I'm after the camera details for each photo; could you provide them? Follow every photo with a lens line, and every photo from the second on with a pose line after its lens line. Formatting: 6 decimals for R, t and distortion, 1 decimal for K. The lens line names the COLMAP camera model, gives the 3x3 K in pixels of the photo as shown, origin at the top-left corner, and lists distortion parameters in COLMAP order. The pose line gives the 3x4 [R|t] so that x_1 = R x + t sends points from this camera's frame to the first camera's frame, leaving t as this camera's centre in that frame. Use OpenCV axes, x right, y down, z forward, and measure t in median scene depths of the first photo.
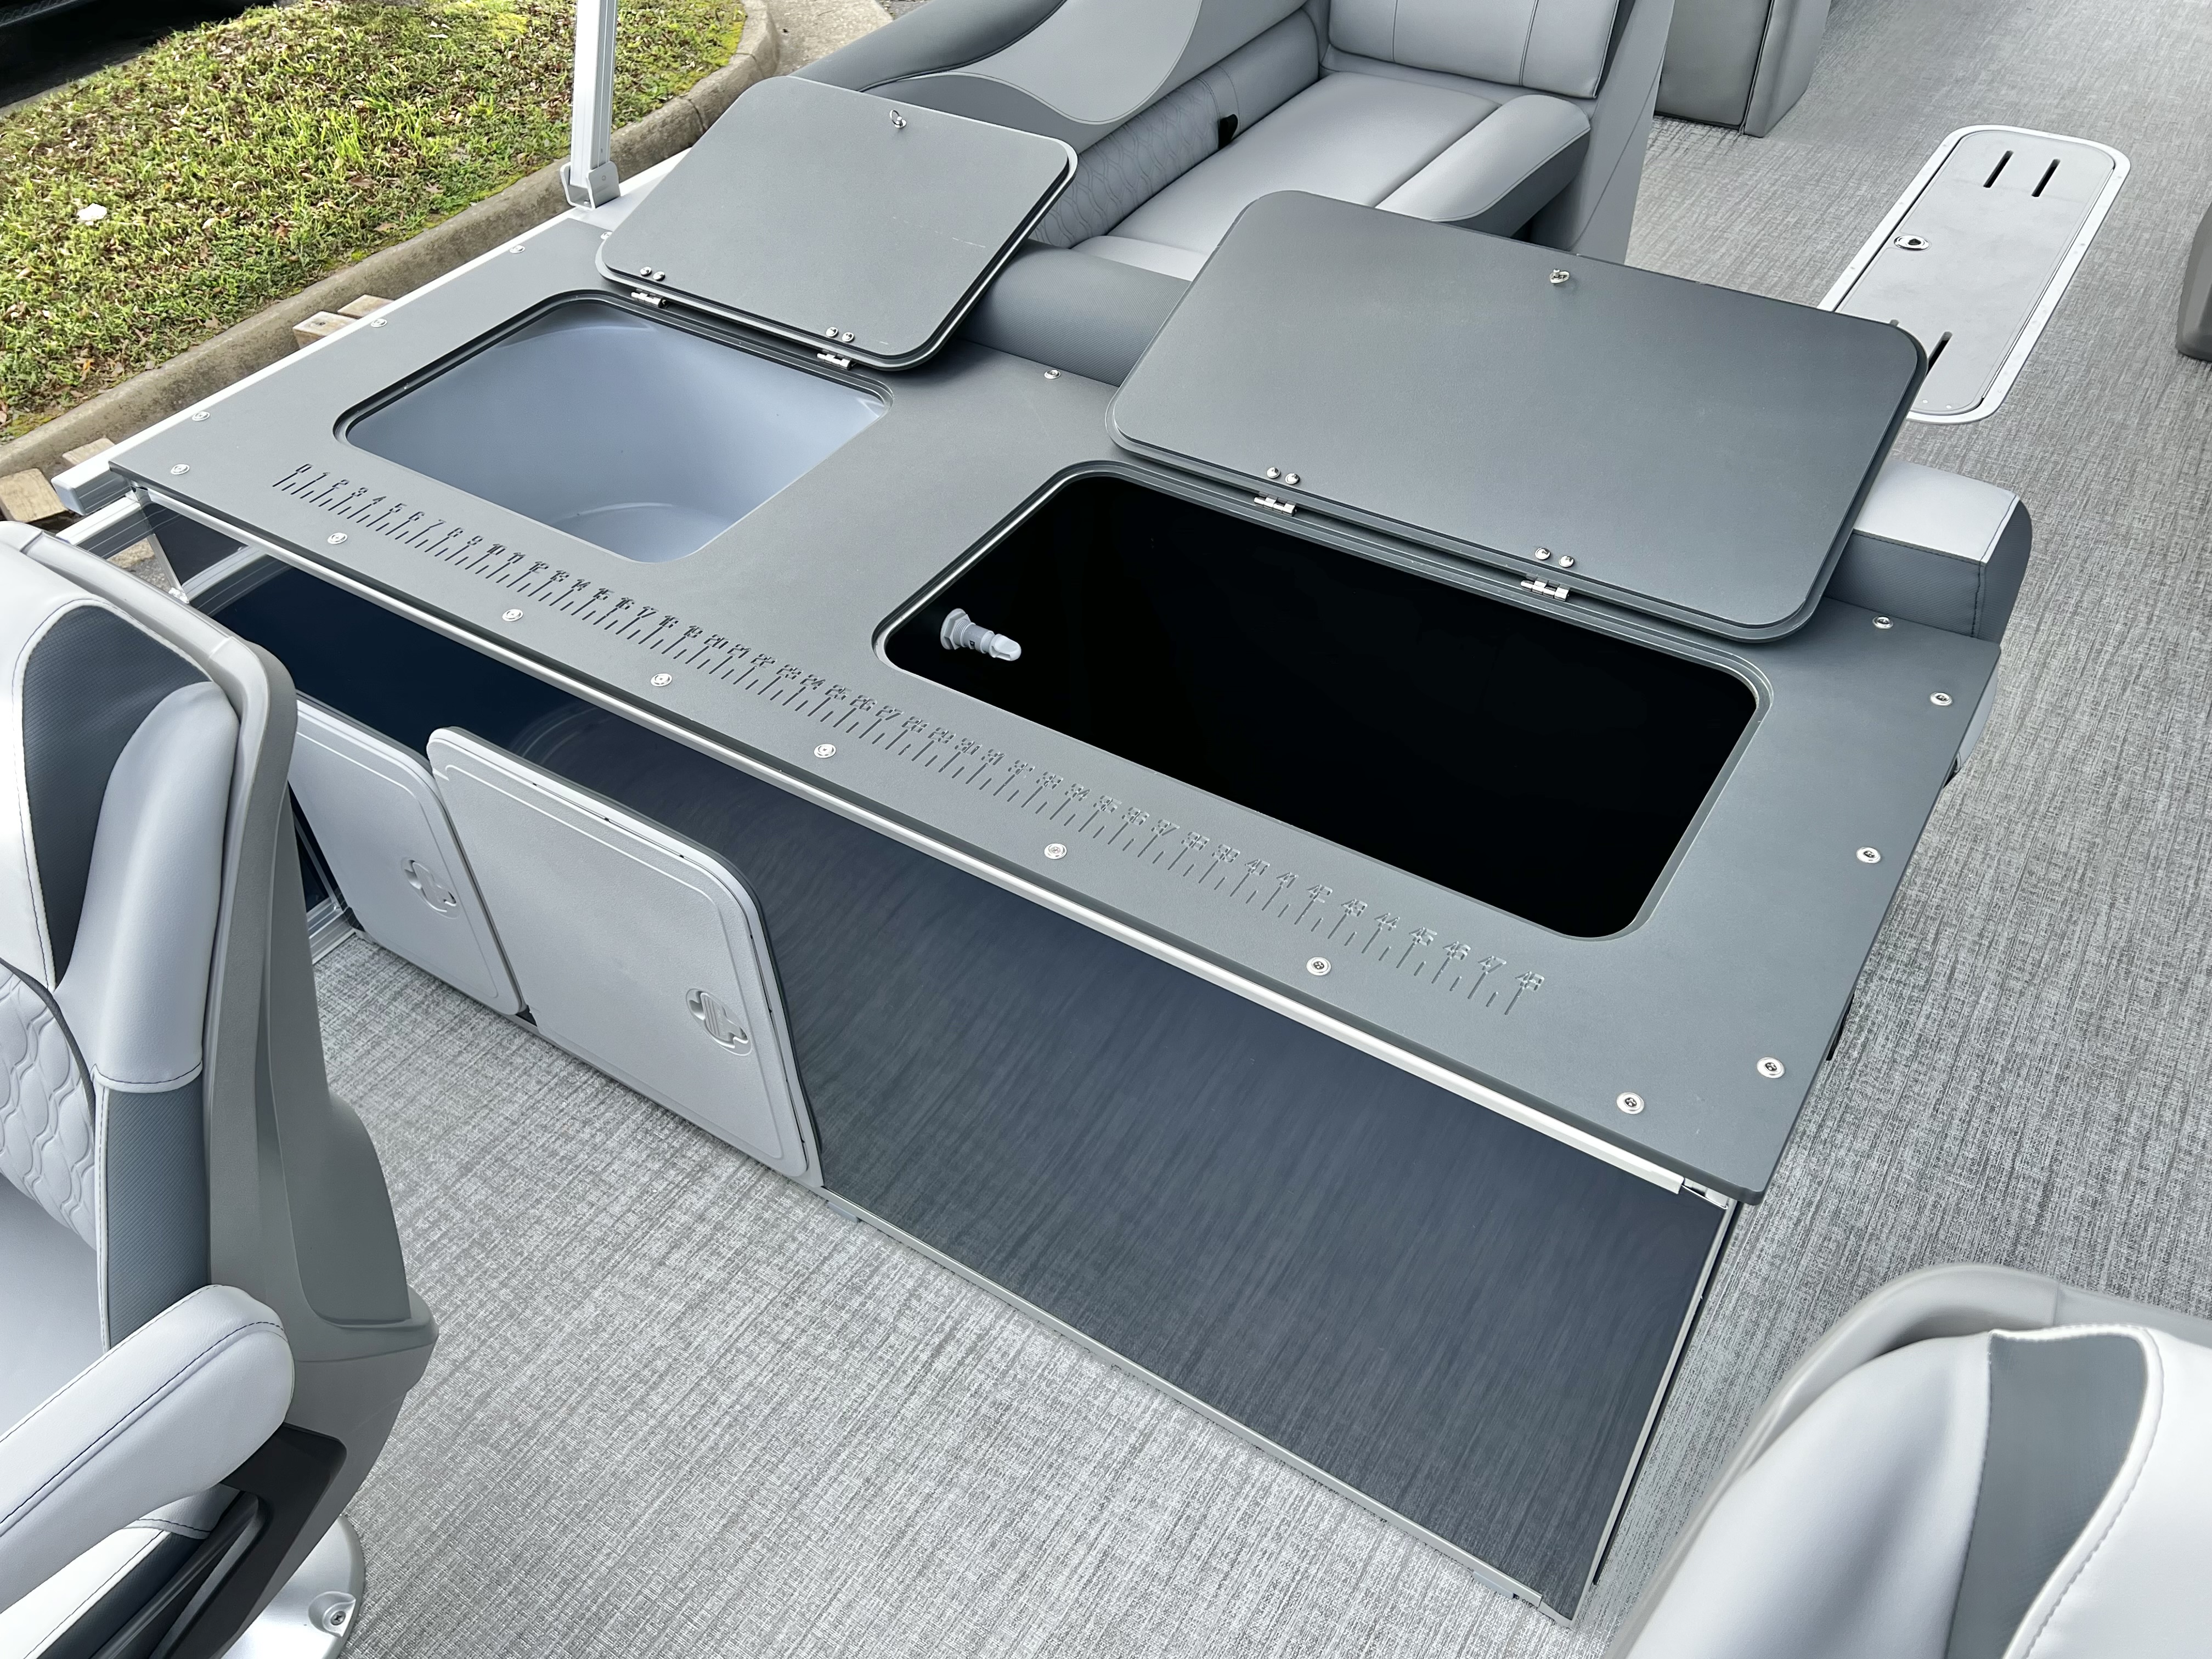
lens RADIAL K [[1726.3, 0, 1124.1], [0, 1726.3, 811.8], [0, 0, 1]] dist [0.042312, -0.039748]
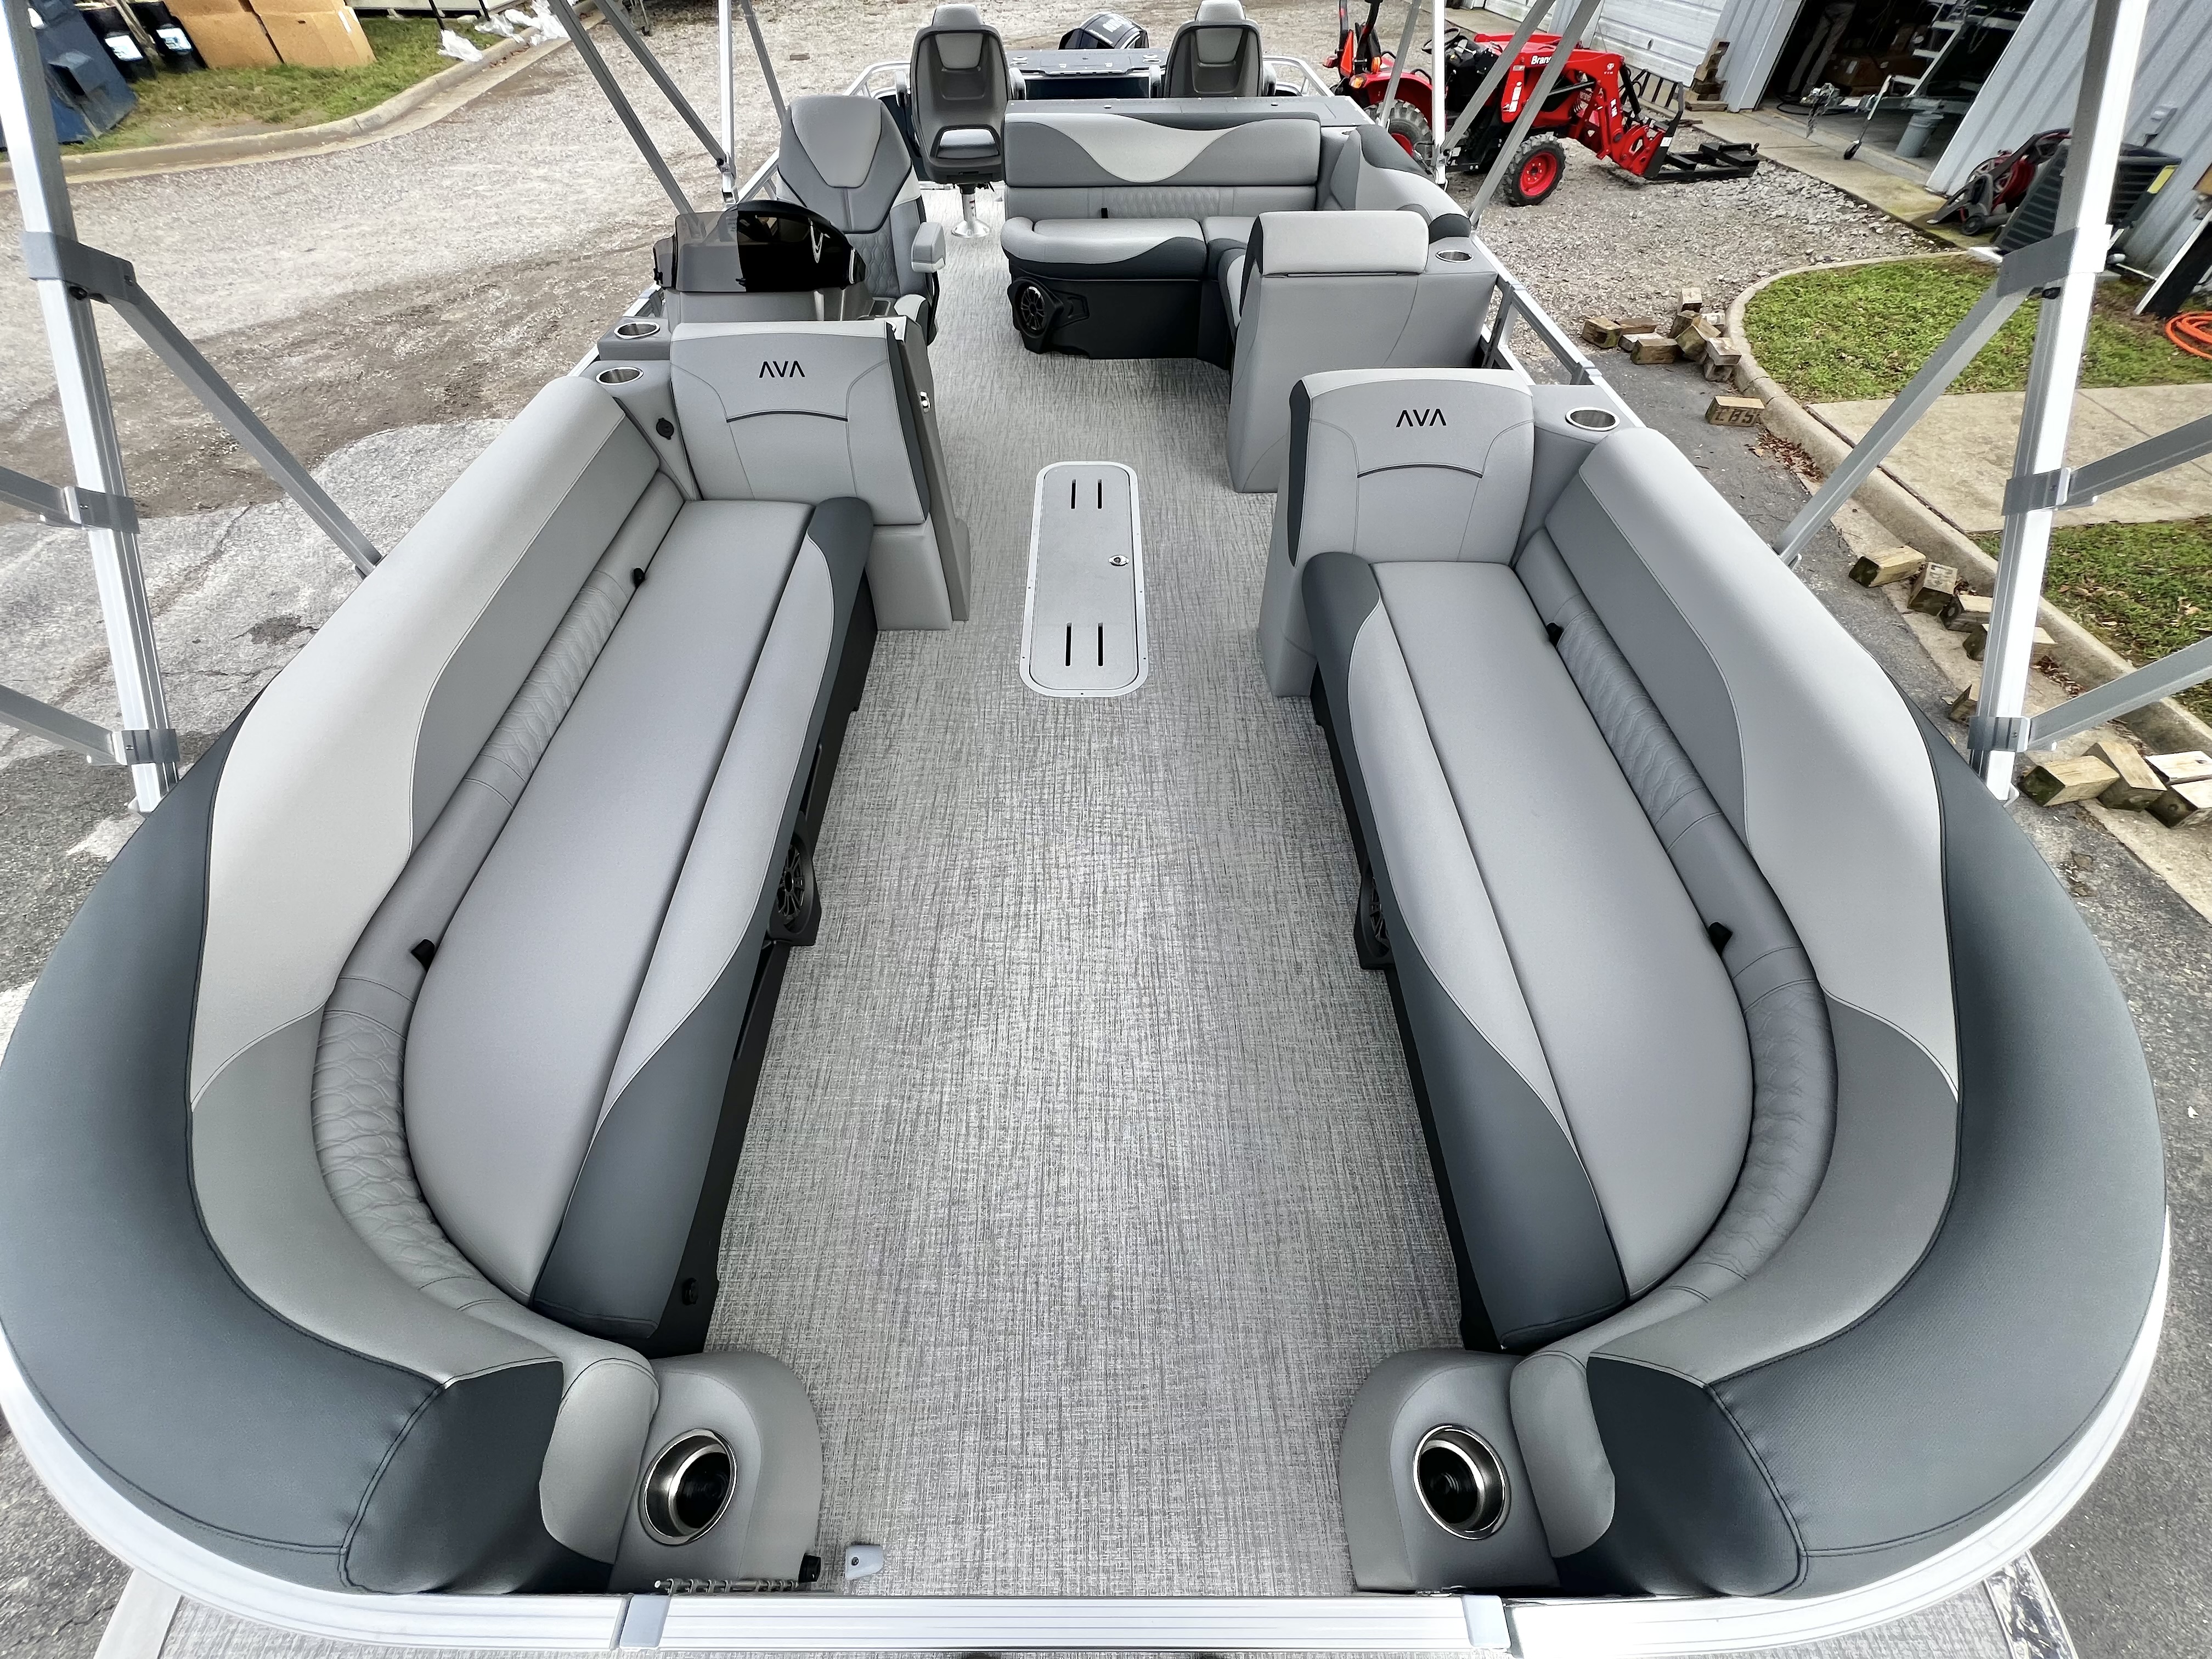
lens RADIAL K [[879.2, 0, 1100.4], [0, 879.2, 826.4], [0, 0, 1]] dist [0.002897, -0.001279]
pose [[-0.836249, 0.433750, -0.335483, 1.152984], [-0.355867, 0.036180, 0.933836, -1.469439], [0.417190, 0.900306, 0.124101, 1.503398]]
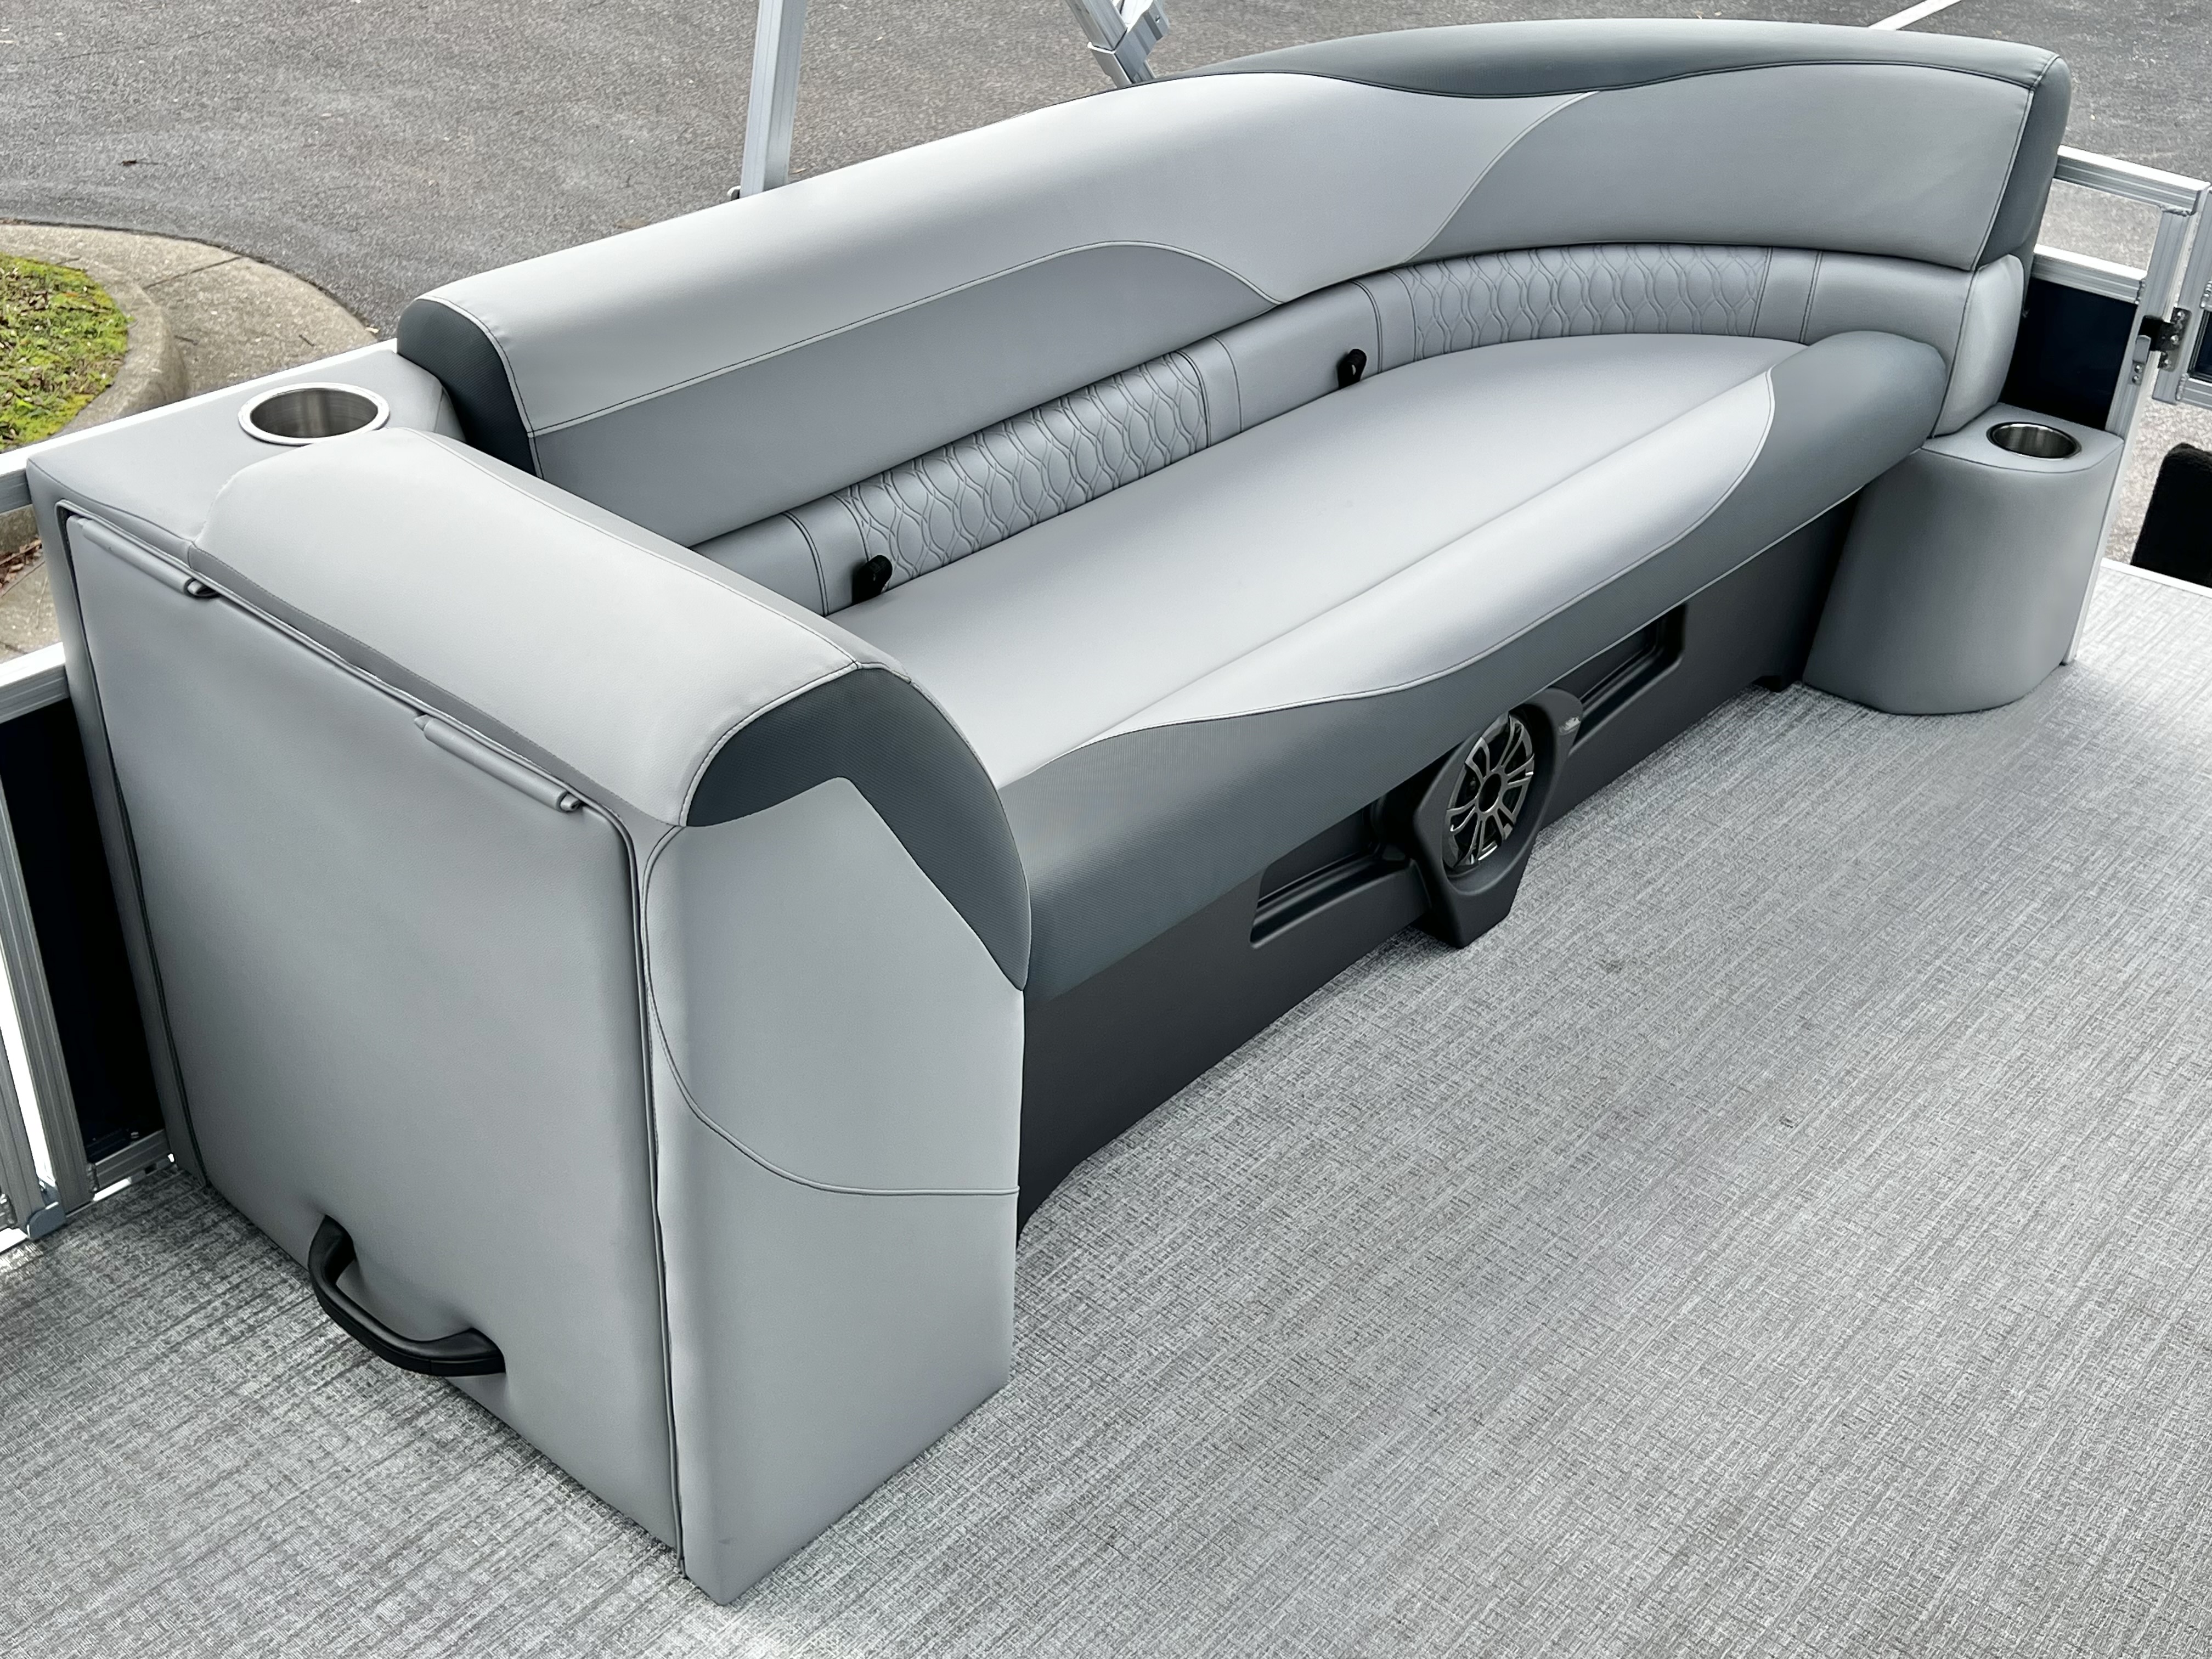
lens RADIAL K [[2450.7, 0, 1108.5], [0, 2450.7, 815.7], [0, 0, 1]] dist [0.029538, 0.000000]
pose [[0.989322, 0.123150, -0.077943, 0.687124], [-0.136034, 0.972201, -0.190579, -0.682705], [0.052307, 0.199147, 0.978573, 0.756695]]
